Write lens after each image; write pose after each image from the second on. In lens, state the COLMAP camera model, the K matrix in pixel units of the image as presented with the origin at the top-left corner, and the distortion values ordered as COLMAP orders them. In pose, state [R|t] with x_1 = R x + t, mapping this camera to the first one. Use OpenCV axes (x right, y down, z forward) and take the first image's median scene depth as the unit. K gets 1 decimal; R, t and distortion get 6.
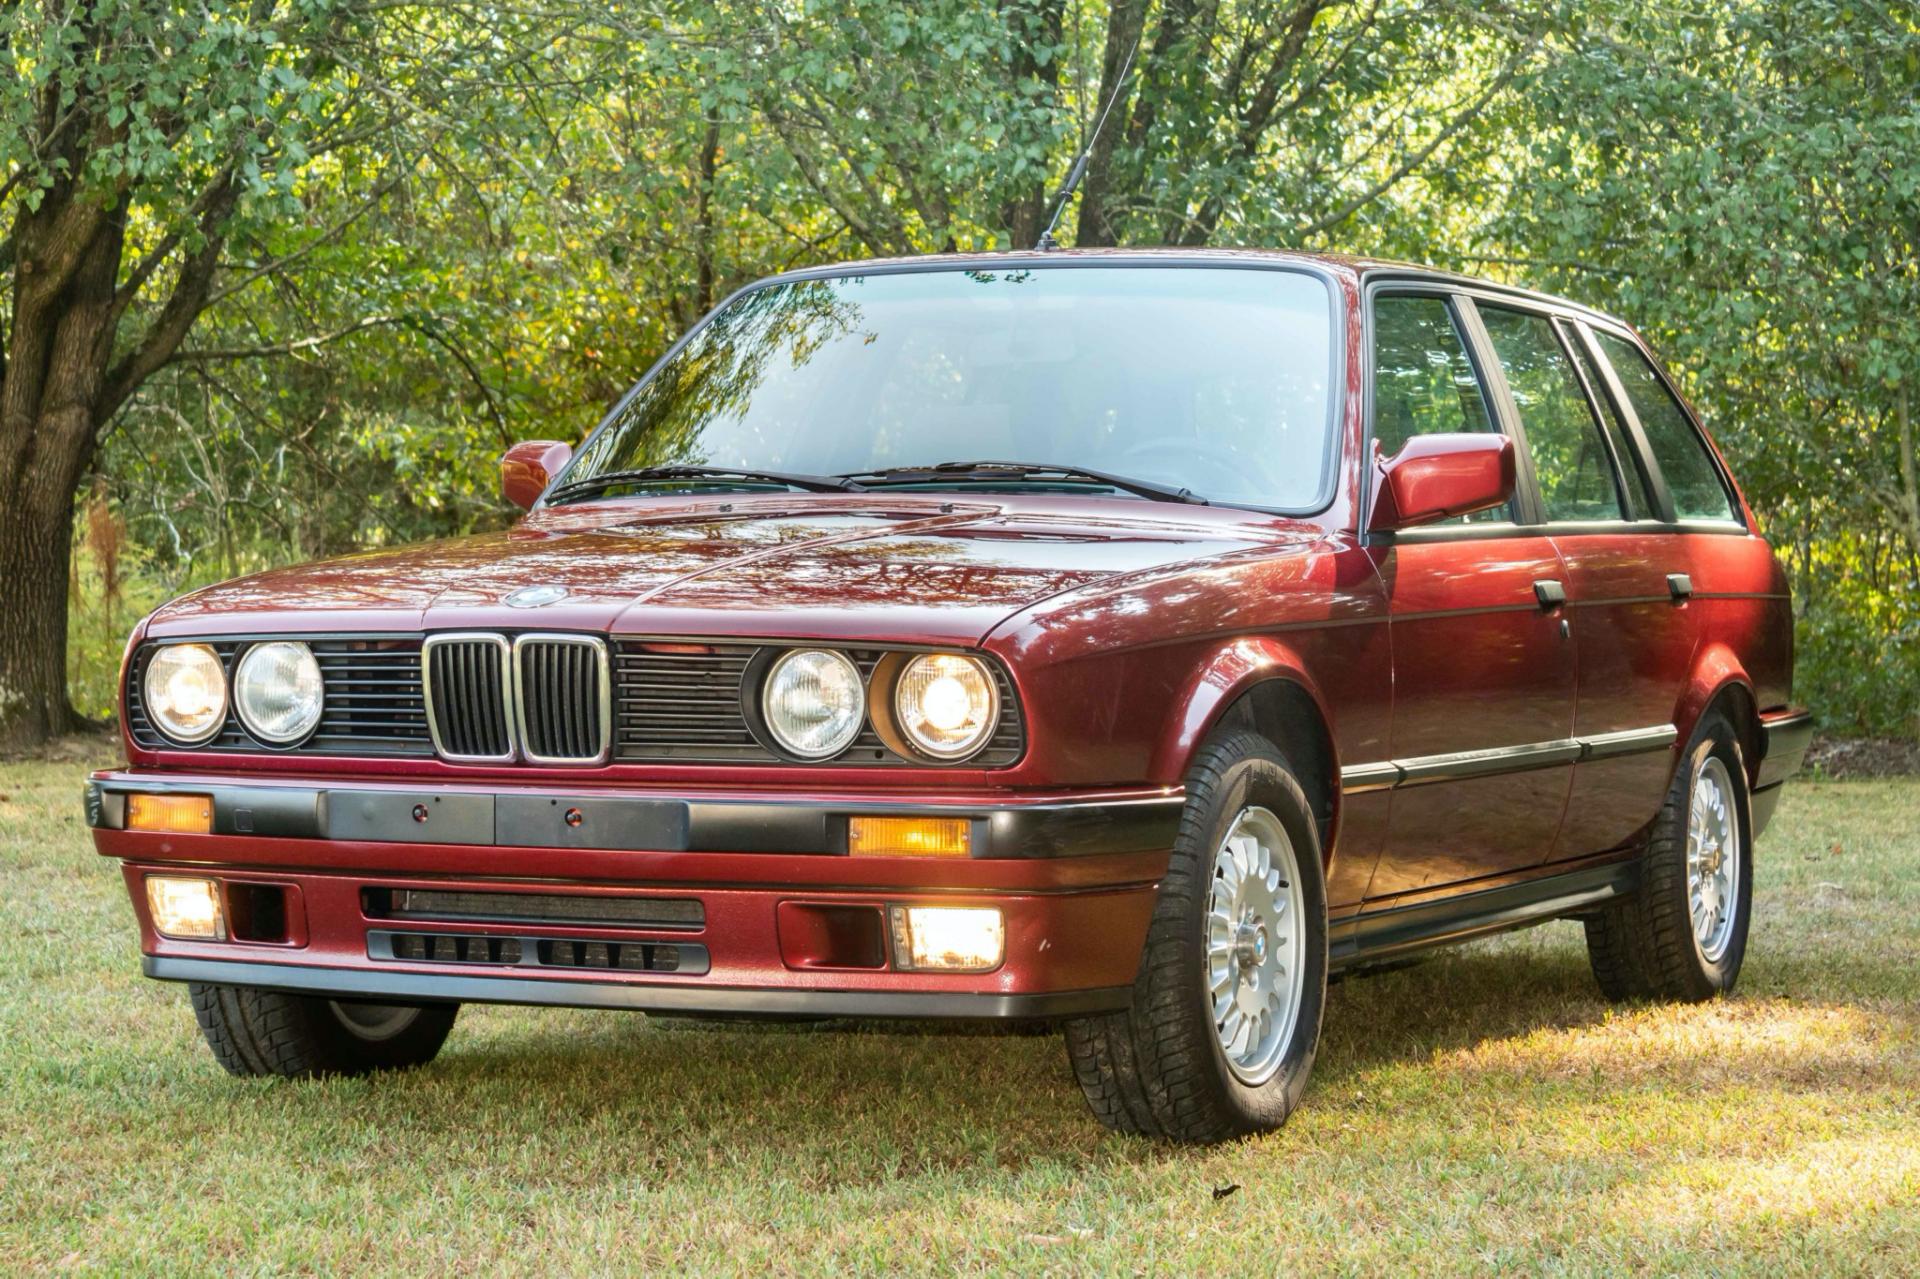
lens RADIAL K [[5082.3, 0, 941.4], [0, 5082.3, 635.5], [0, 0, 1]] dist [-0.005979, 0.000000]
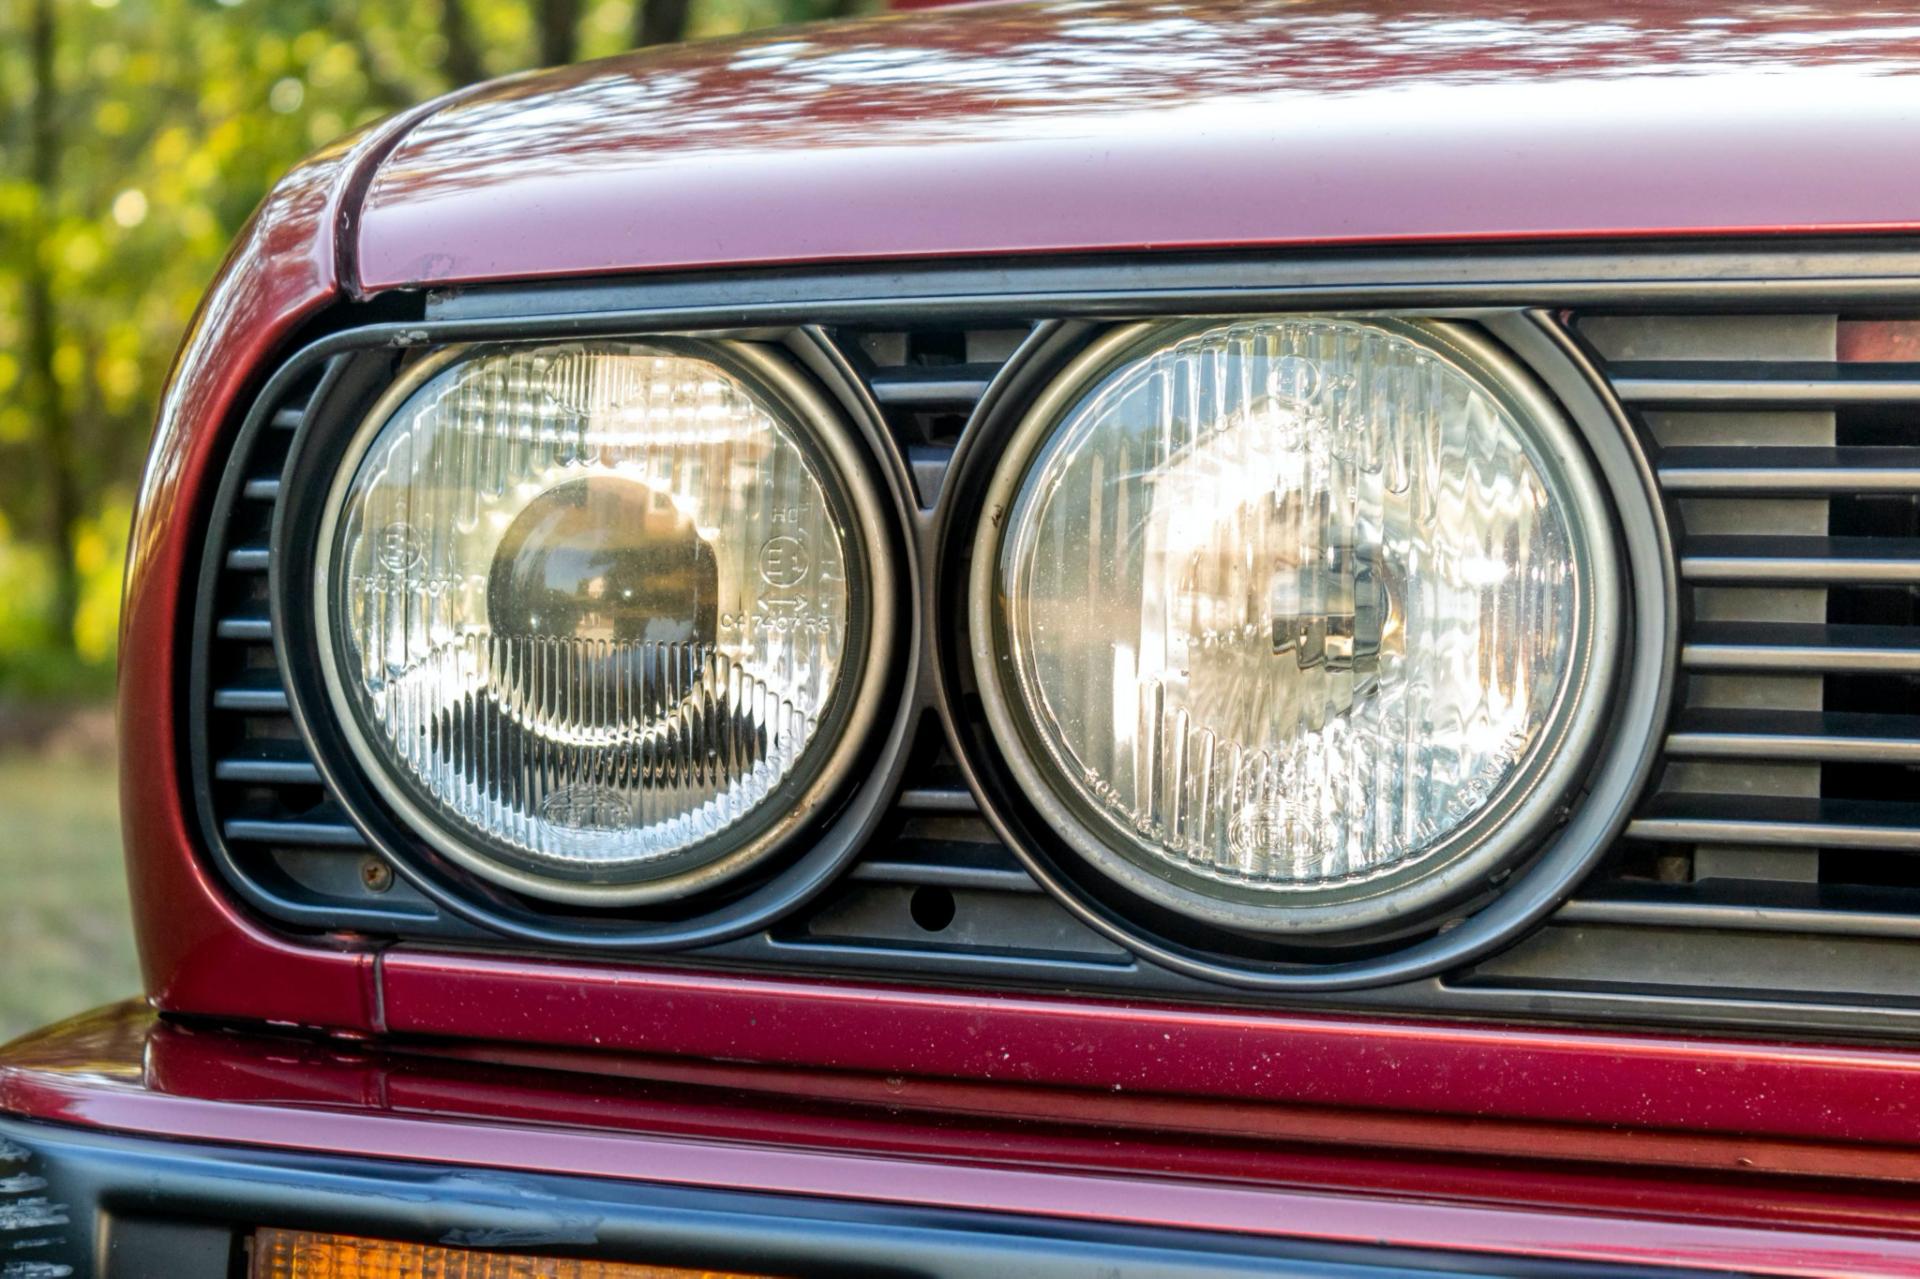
lens RADIAL K [[5082.3, 0, 965.8], [0, 5082.3, 640.4], [0, 0, 1]] dist [-0.005979, 0.000000]
pose [[0.981037, 0.010510, 0.193536, -0.171992], [-0.015111, 0.999637, 0.022312, 0.008105], [-0.193232, -0.024814, 0.980839, 0.844823]]
